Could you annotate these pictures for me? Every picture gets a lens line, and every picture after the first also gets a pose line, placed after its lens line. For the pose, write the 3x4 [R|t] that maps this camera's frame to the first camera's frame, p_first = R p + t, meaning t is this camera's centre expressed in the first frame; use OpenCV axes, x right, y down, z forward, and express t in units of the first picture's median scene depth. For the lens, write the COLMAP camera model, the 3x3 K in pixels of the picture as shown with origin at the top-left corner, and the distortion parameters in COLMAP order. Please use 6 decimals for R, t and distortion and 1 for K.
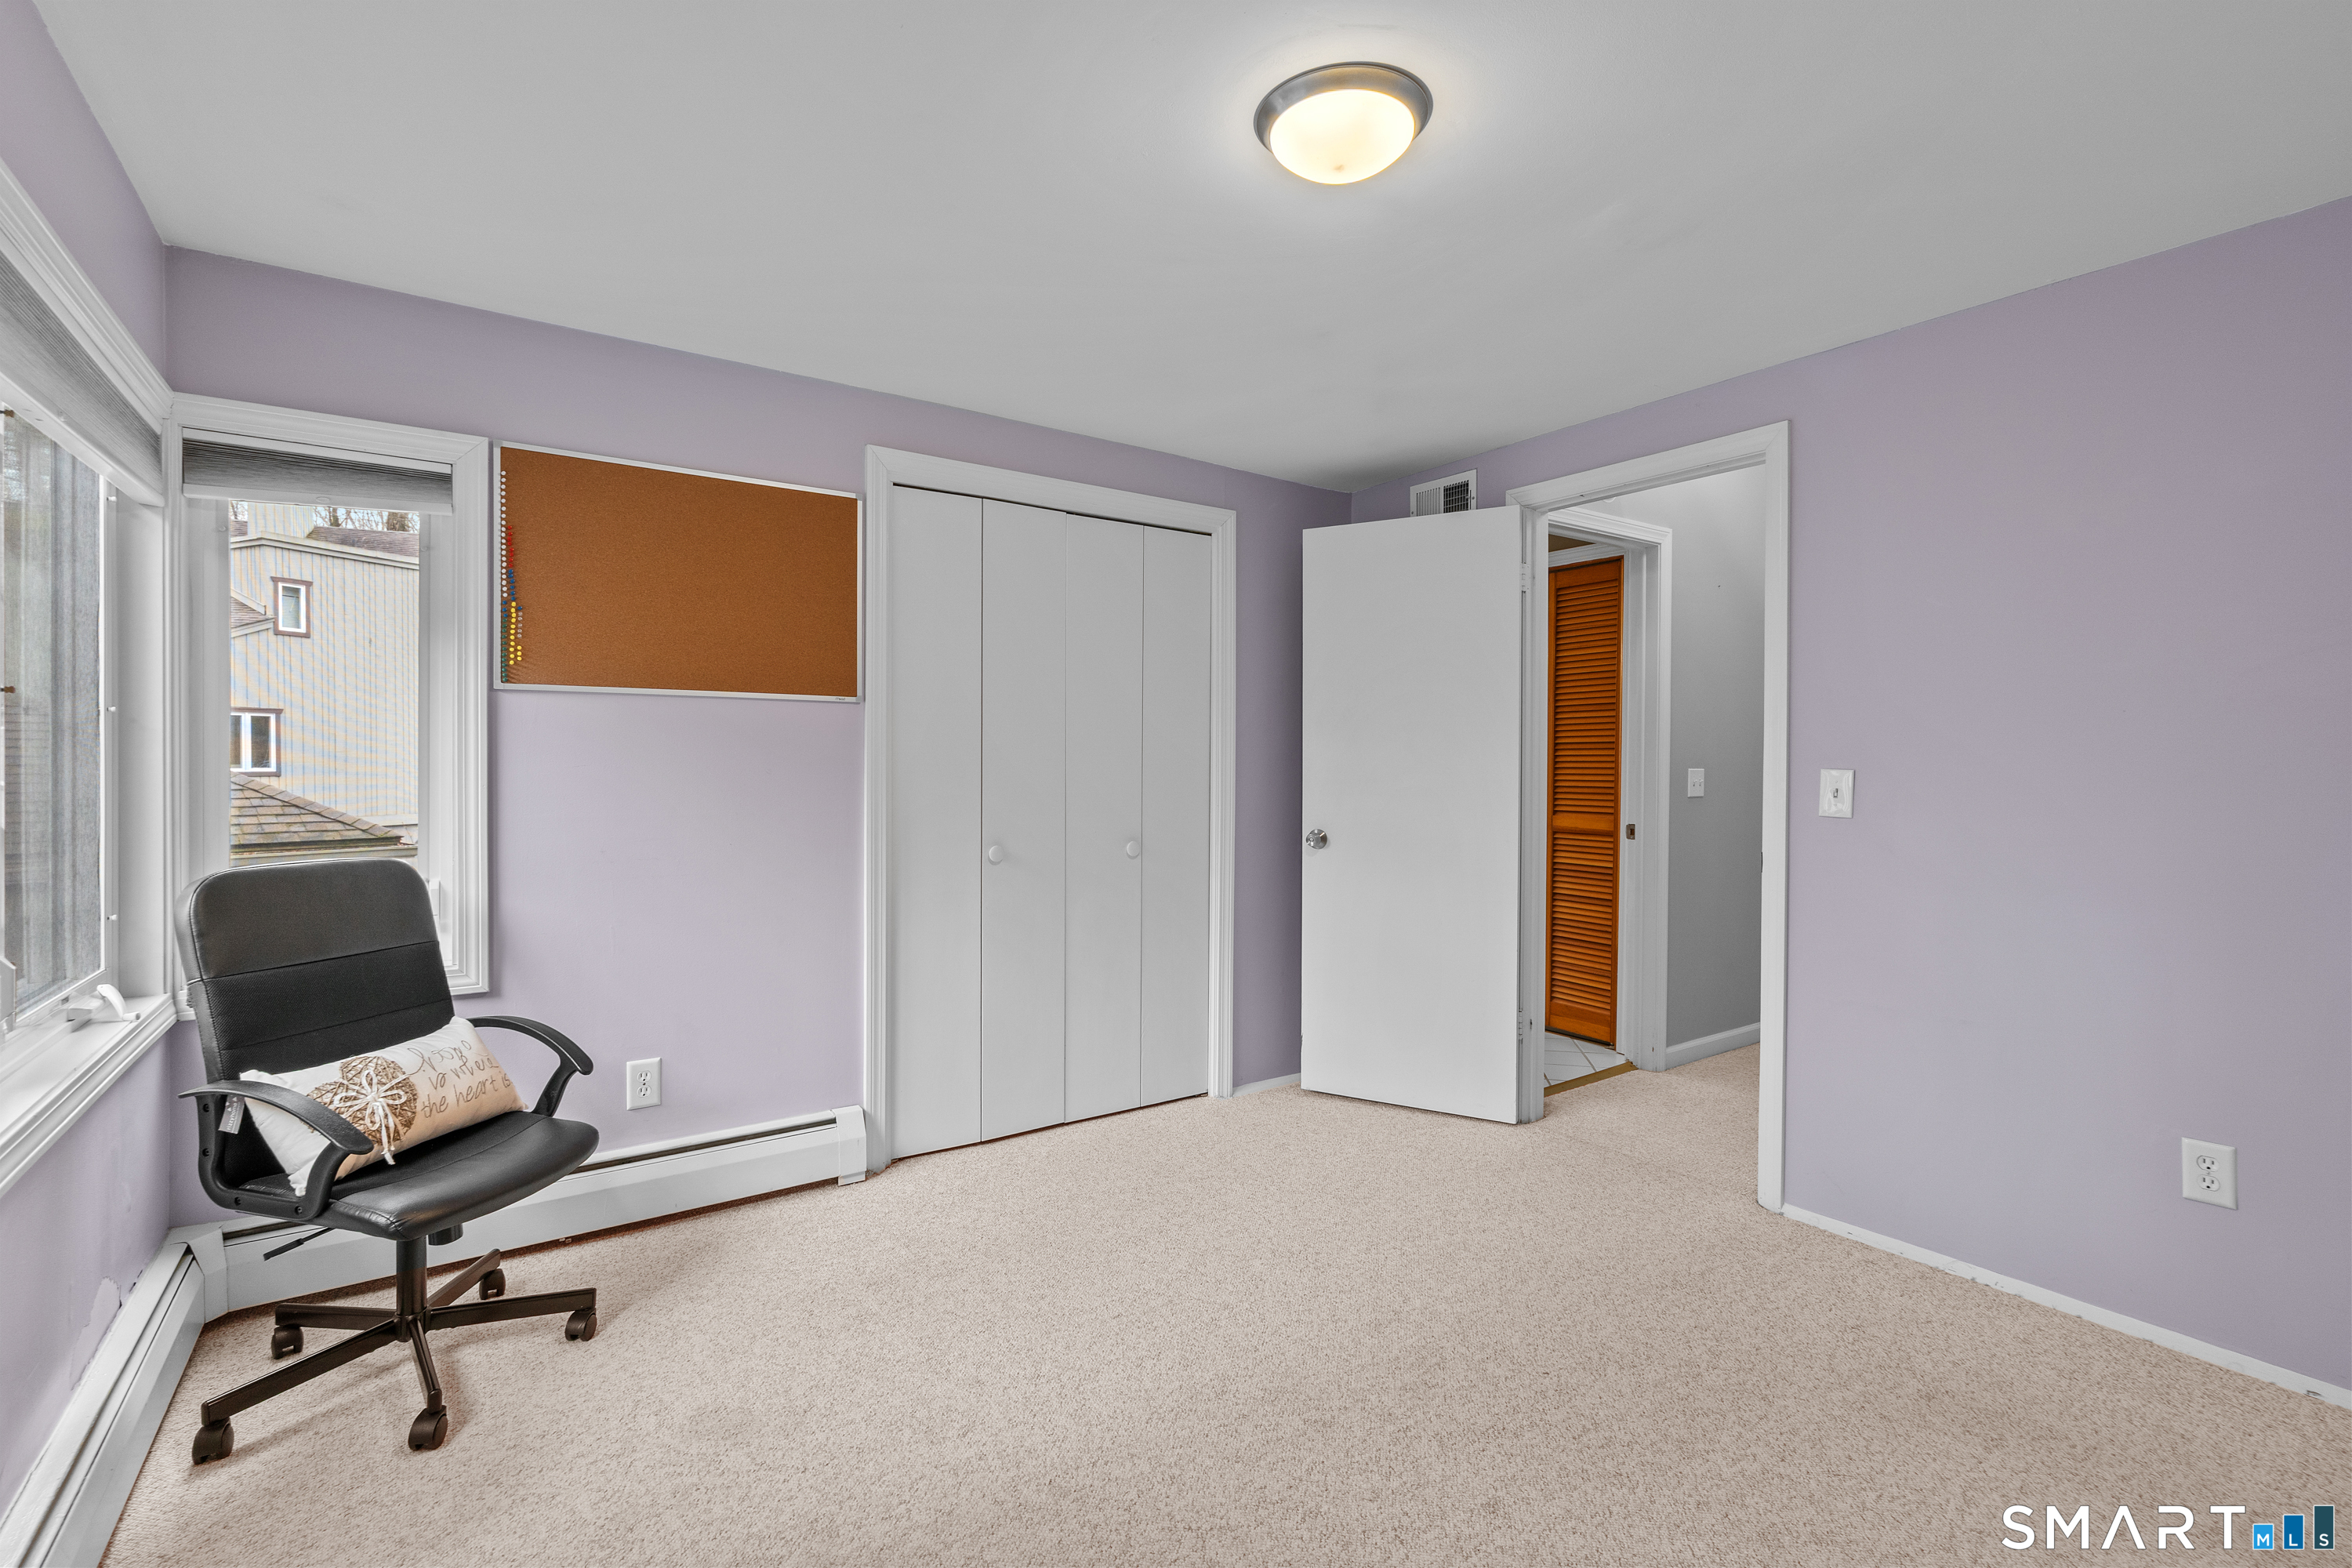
lens RADIAL K [[1069.8, 0, 1161.3], [0, 1069.8, 782.4], [0, 0, 1]] dist [-0.009571, 0.004000]
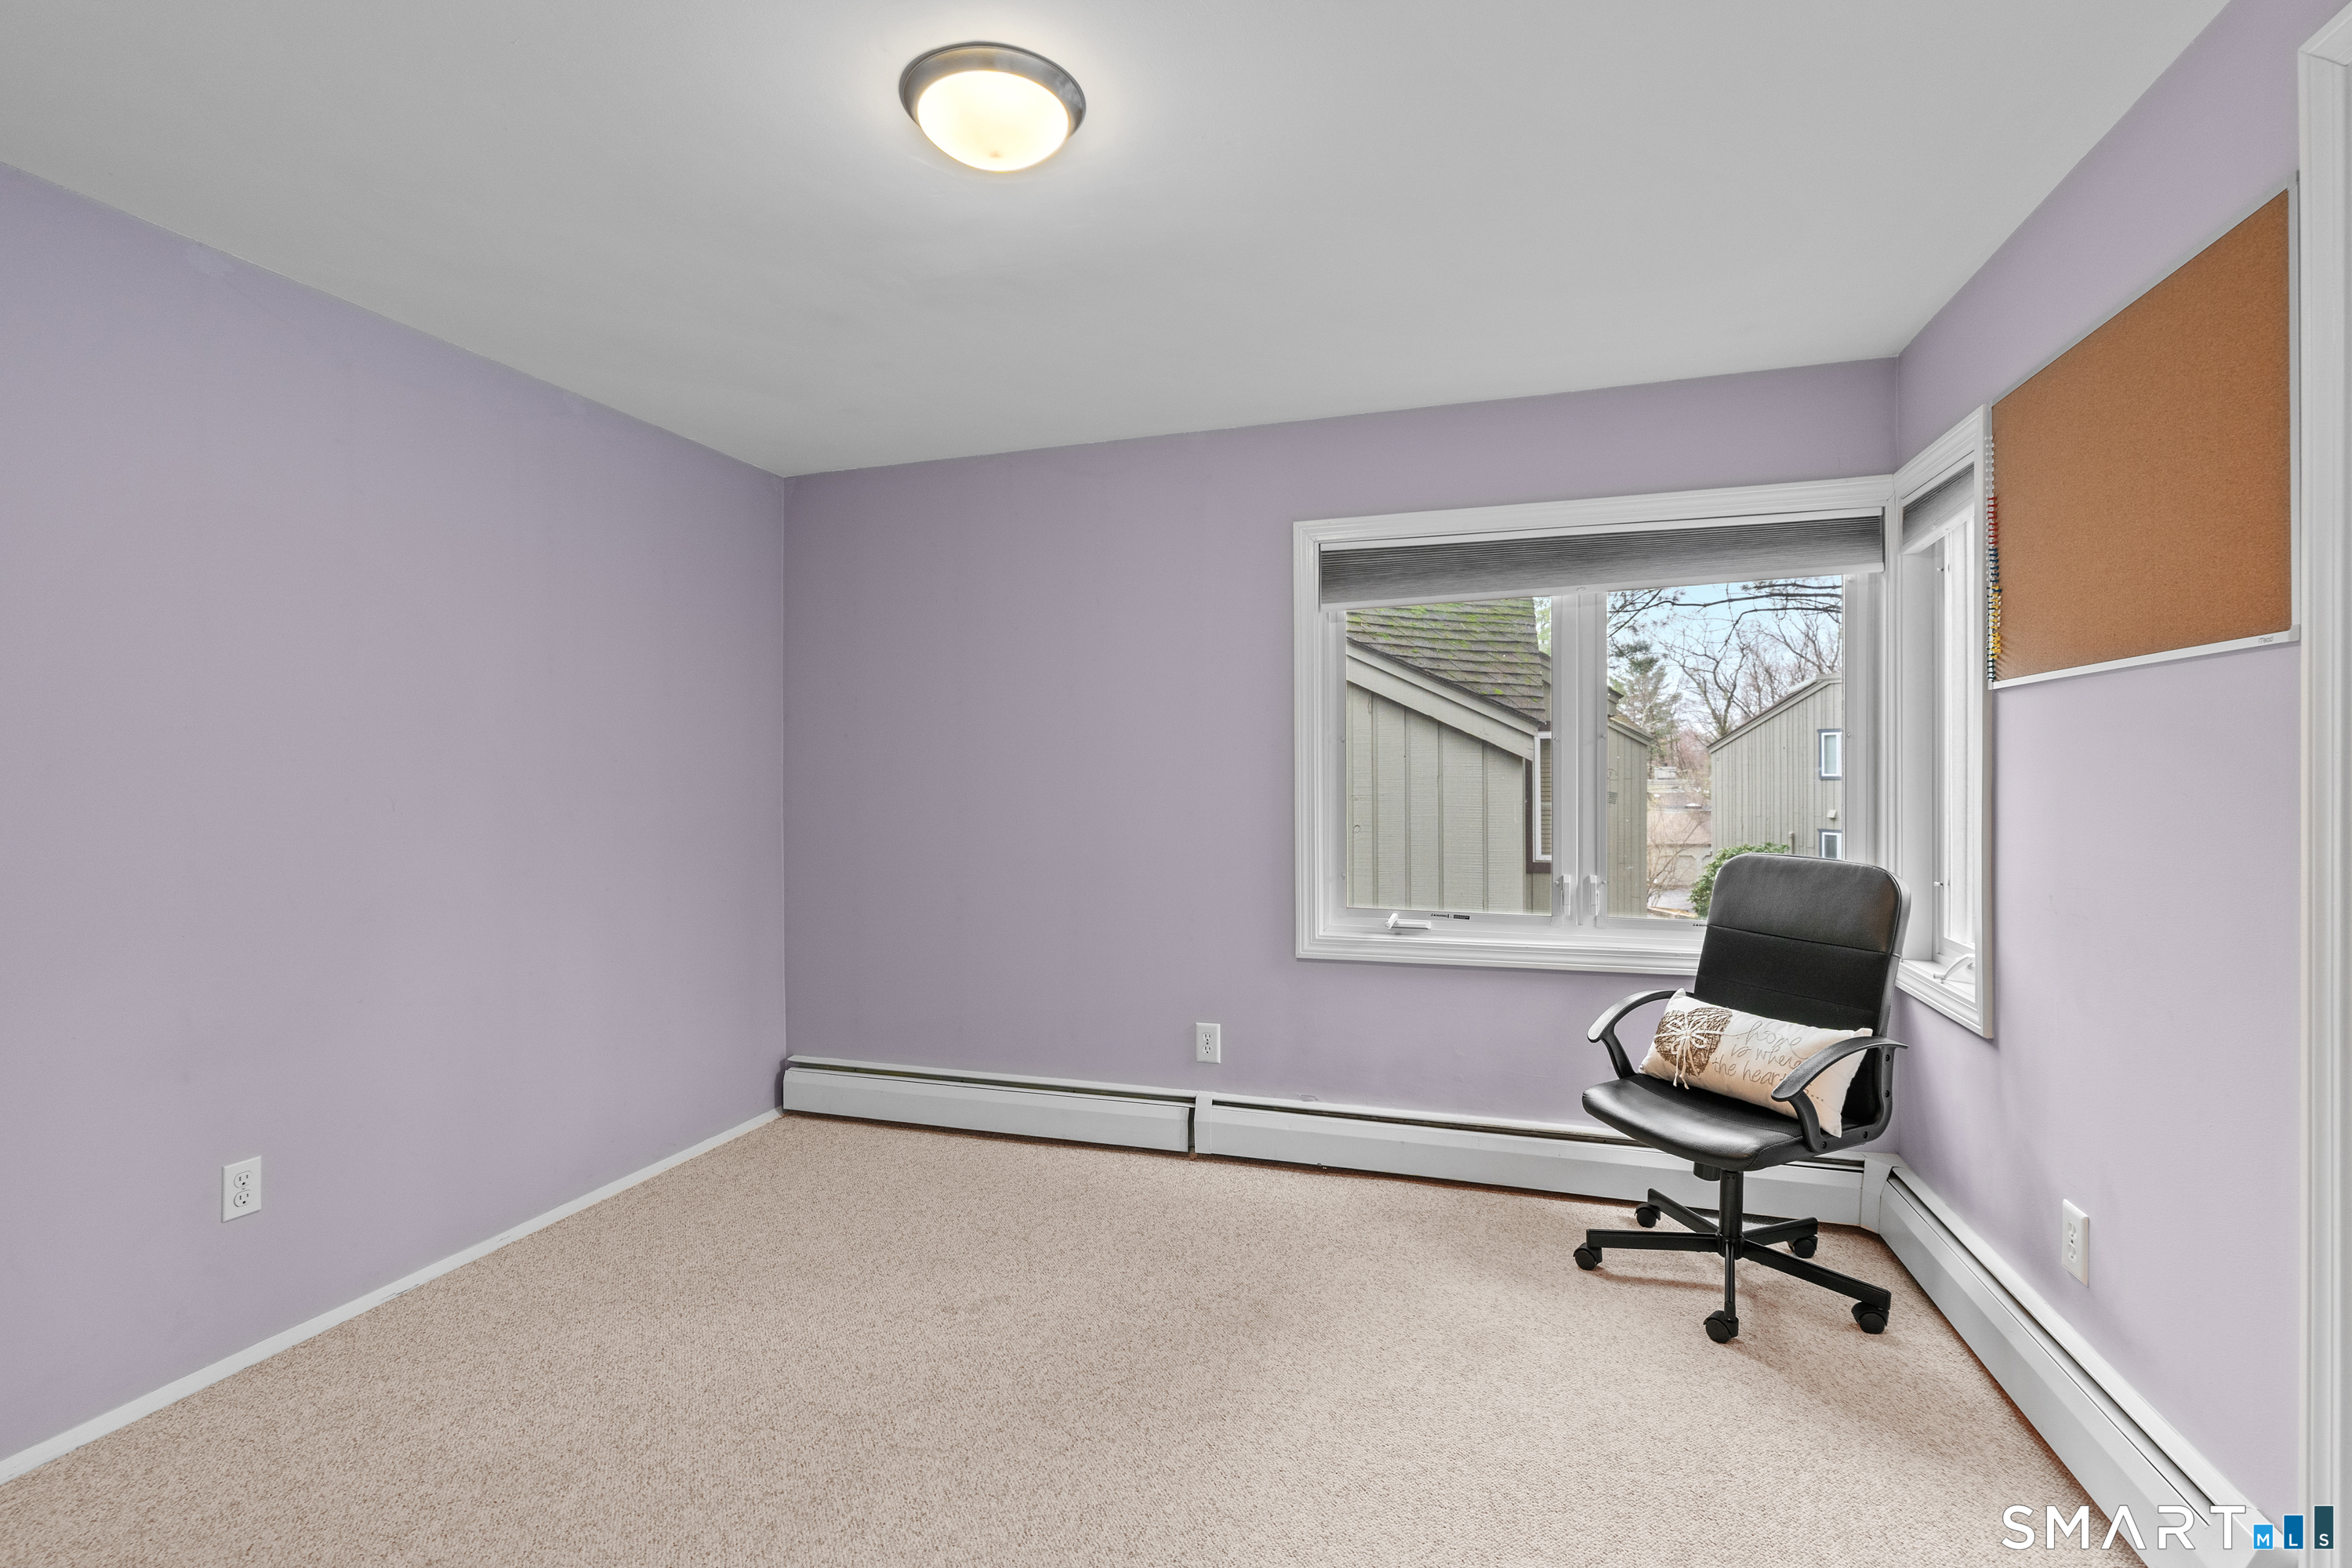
lens RADIAL K [[1069.8, 0, 1167.6], [0, 1069.8, 779.4], [0, 0, 1]] dist [-0.009571, 0.004000]
pose [[-0.799397, -0.002221, -0.600799, 0.525836], [-0.015100, 0.999752, 0.016395, -0.025098], [0.600613, 0.022178, -0.799232, 1.574521]]
